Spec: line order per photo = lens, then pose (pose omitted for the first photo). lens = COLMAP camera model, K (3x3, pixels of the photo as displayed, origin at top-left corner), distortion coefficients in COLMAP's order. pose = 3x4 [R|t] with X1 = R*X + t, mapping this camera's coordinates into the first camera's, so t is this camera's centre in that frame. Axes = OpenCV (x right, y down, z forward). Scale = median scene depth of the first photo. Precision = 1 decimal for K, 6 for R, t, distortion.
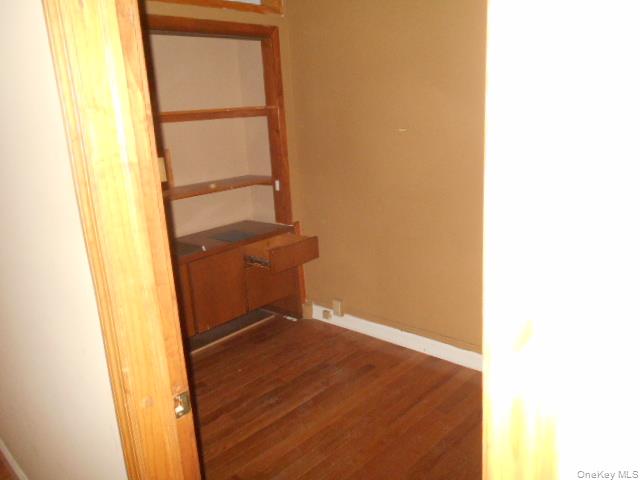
lens RADIAL K [[502.6, 0, 316.0], [0, 502.6, 228.4], [0, 0, 1]] dist [0.004270, -0.002581]
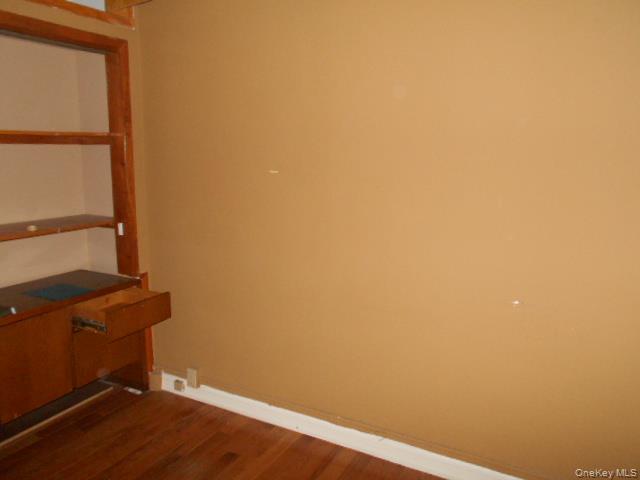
lens RADIAL K [[502.6, 0, 316.0], [0, 502.6, 228.4], [0, 0, 1]] dist [0.004270, -0.002581]
pose [[0.961232, 0.024553, 0.274645, 0.004088], [-0.004918, 0.997396, -0.071951, -0.029735], [-0.275696, 0.067810, 0.958850, 0.127622]]
